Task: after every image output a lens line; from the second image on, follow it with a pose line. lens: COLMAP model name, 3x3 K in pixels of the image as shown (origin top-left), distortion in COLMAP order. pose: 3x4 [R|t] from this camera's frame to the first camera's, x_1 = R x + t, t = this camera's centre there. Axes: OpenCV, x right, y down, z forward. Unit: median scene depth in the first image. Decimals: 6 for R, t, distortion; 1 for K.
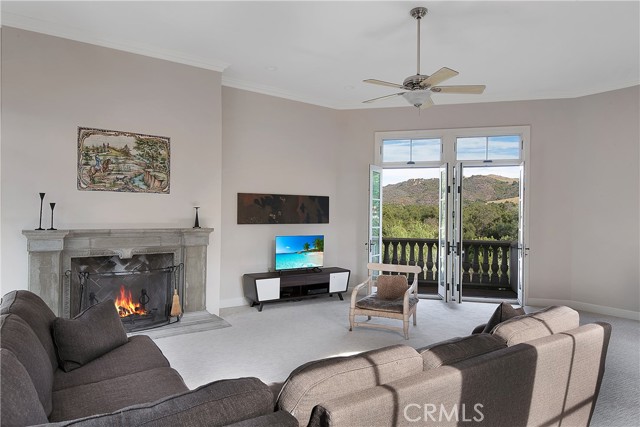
lens RADIAL K [[341.5, 0, 320.0], [0, 341.5, 213.5], [0, 0, 1]] dist [-0.023379, -0.001588]
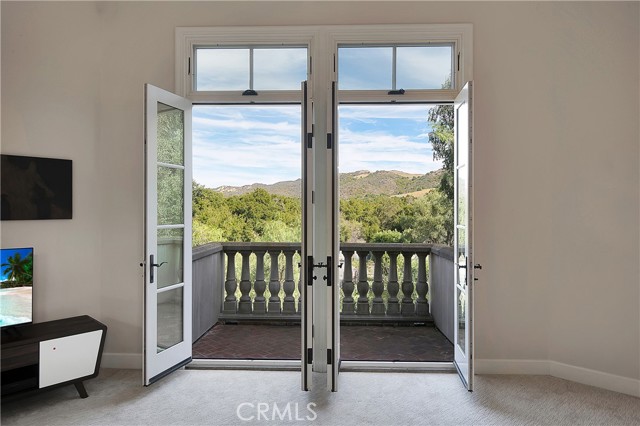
lens RADIAL K [[332.6, 0, 304.3], [0, 332.6, 204.1], [0, 0, 1]] dist [-0.000935, -0.000272]
pose [[0.979140, -0.003941, 0.203150, 0.253852], [0.006433, 0.999912, -0.011606, 0.017560], [-0.203086, 0.012671, 0.979079, 0.534979]]
